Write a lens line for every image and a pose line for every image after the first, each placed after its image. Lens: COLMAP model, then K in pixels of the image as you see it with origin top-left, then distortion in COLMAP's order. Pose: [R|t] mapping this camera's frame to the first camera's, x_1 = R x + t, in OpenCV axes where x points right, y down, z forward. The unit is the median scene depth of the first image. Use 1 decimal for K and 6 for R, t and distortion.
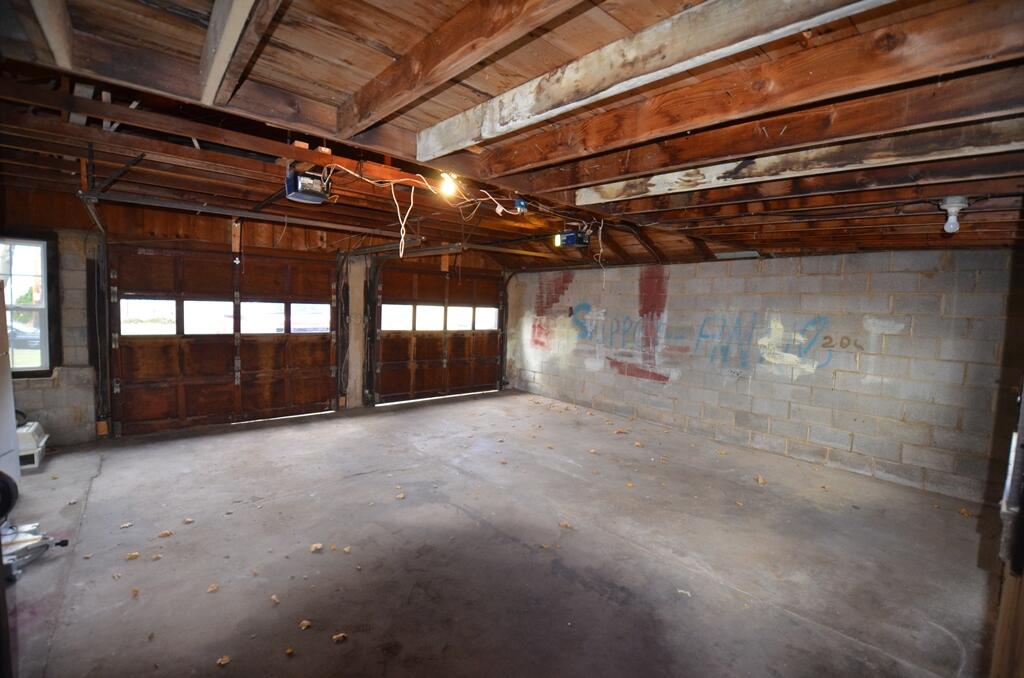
lens RADIAL K [[447.8, 0, 518.3], [0, 447.8, 338.1], [0, 0, 1]] dist [0.003937, -0.000156]
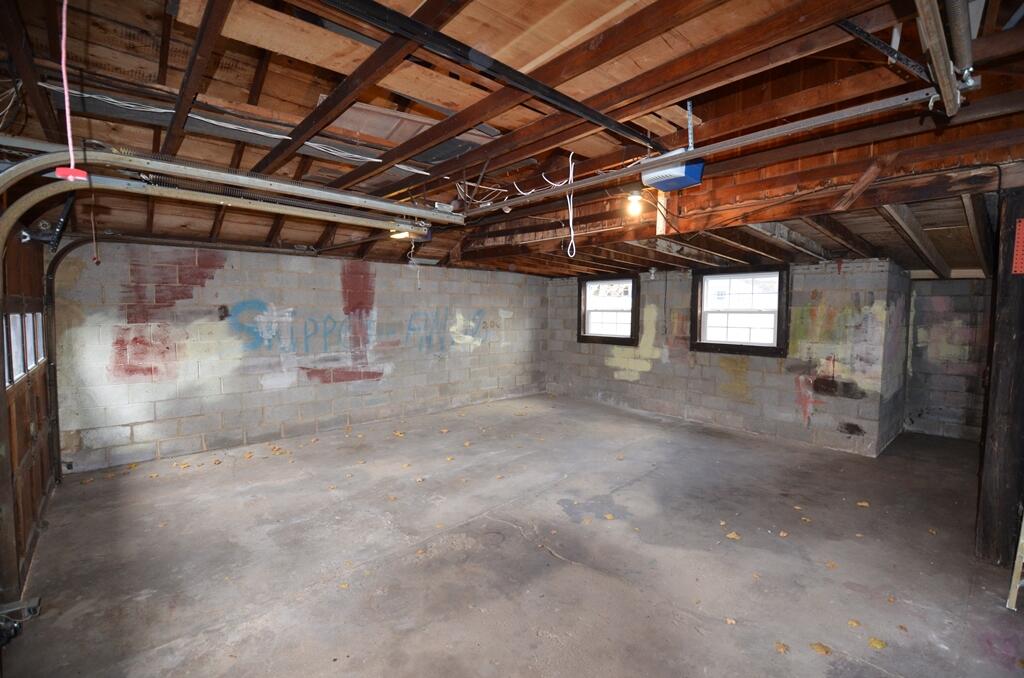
lens RADIAL K [[447.8, 0, 518.7], [0, 447.8, 337.1], [0, 0, 1]] dist [0.003937, -0.000156]
pose [[-0.035235, -0.095104, 0.994844, -0.692765], [0.060703, 0.993420, 0.097118, -0.074523], [-0.997534, 0.063812, -0.029231, 0.716226]]
